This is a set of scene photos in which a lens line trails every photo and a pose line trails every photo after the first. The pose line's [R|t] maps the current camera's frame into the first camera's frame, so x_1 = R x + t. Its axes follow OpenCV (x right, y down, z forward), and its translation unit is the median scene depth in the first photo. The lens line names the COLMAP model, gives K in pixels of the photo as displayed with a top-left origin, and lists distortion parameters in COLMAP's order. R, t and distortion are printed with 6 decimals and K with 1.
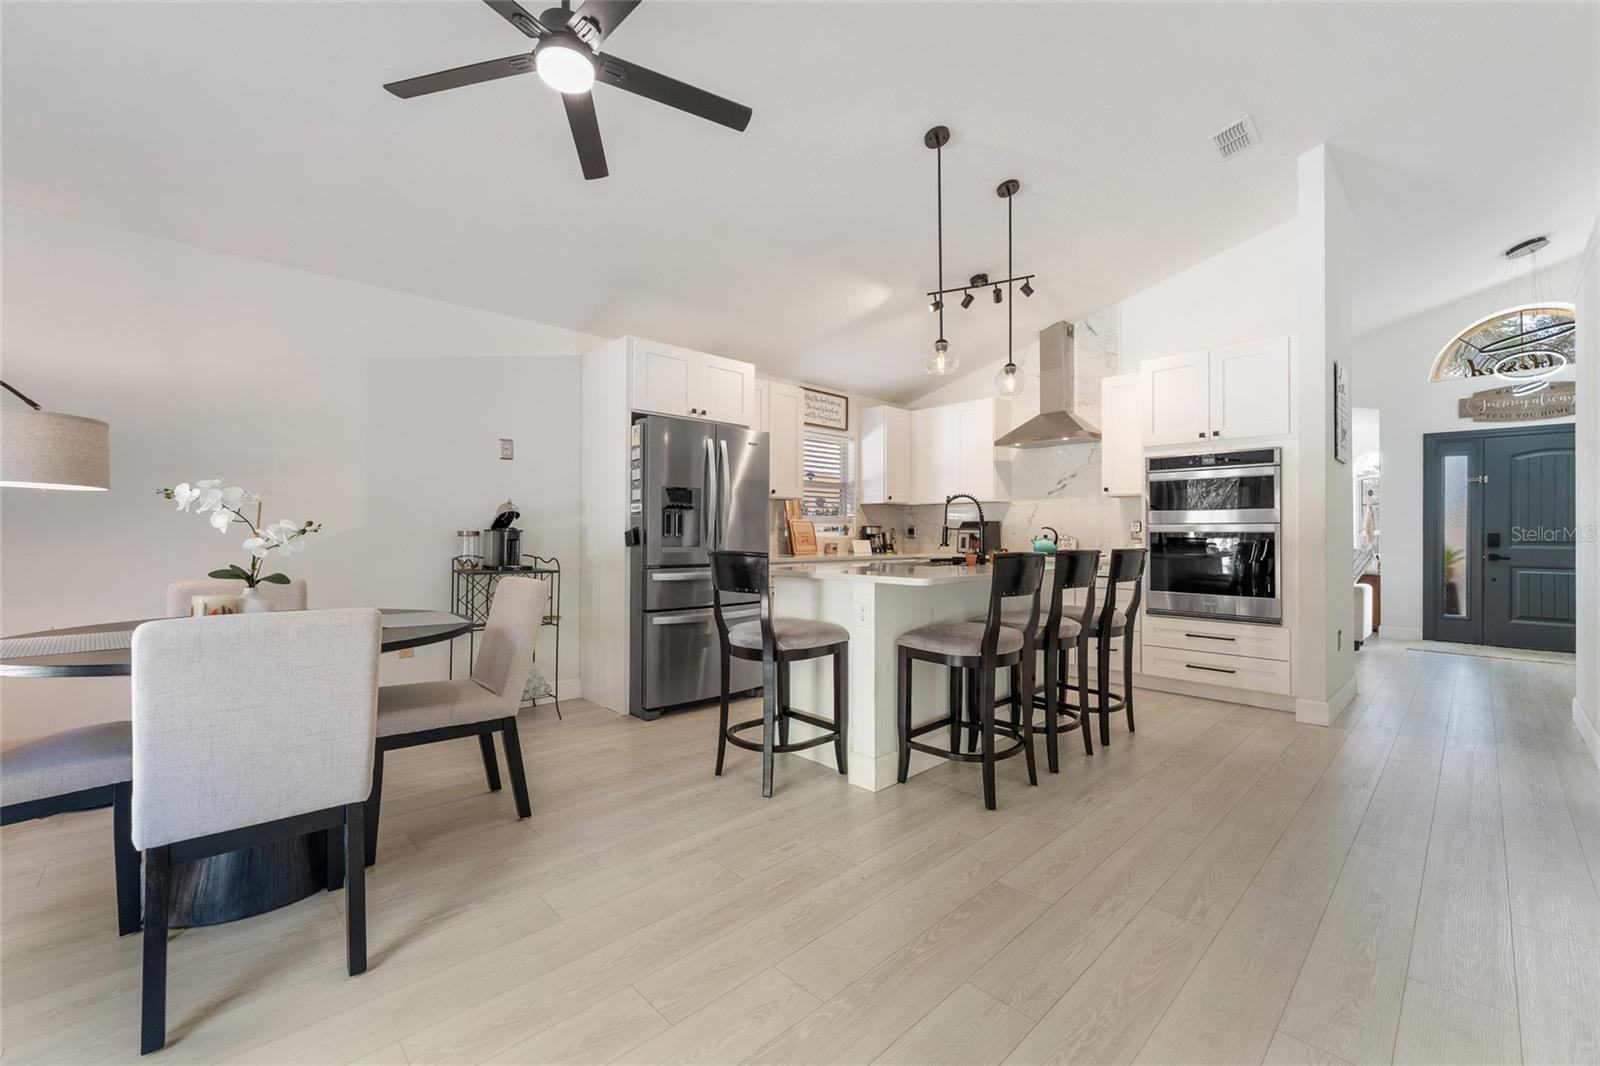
lens RADIAL K [[682.3, 0, 757.6], [0, 682.3, 526.5], [0, 0, 1]] dist [0.003204, 0.000076]
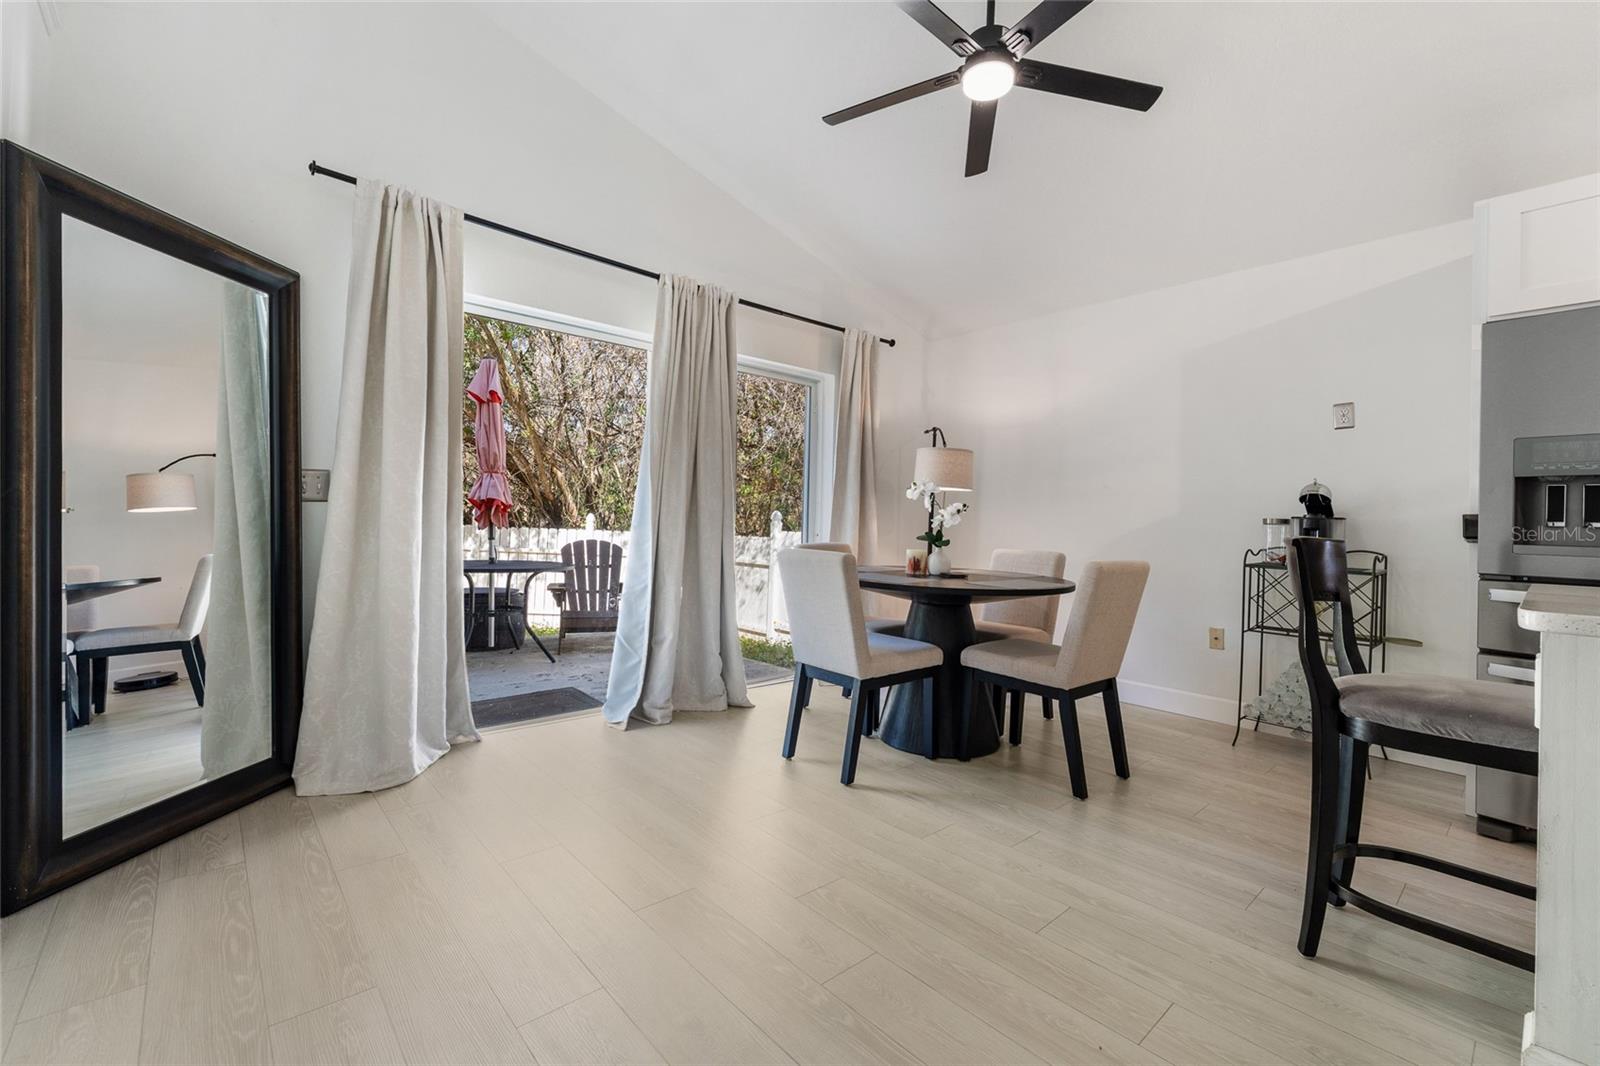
lens RADIAL K [[663.9, 0, 800.8], [0, 663.9, 515.0], [0, 0, 1]] dist [-0.000029, -0.000214]
pose [[-0.010719, -0.013873, -0.999846, 0.348817], [-0.014150, 0.999806, -0.013721, 0.018071], [0.999842, 0.014000, -0.010913, 0.327837]]
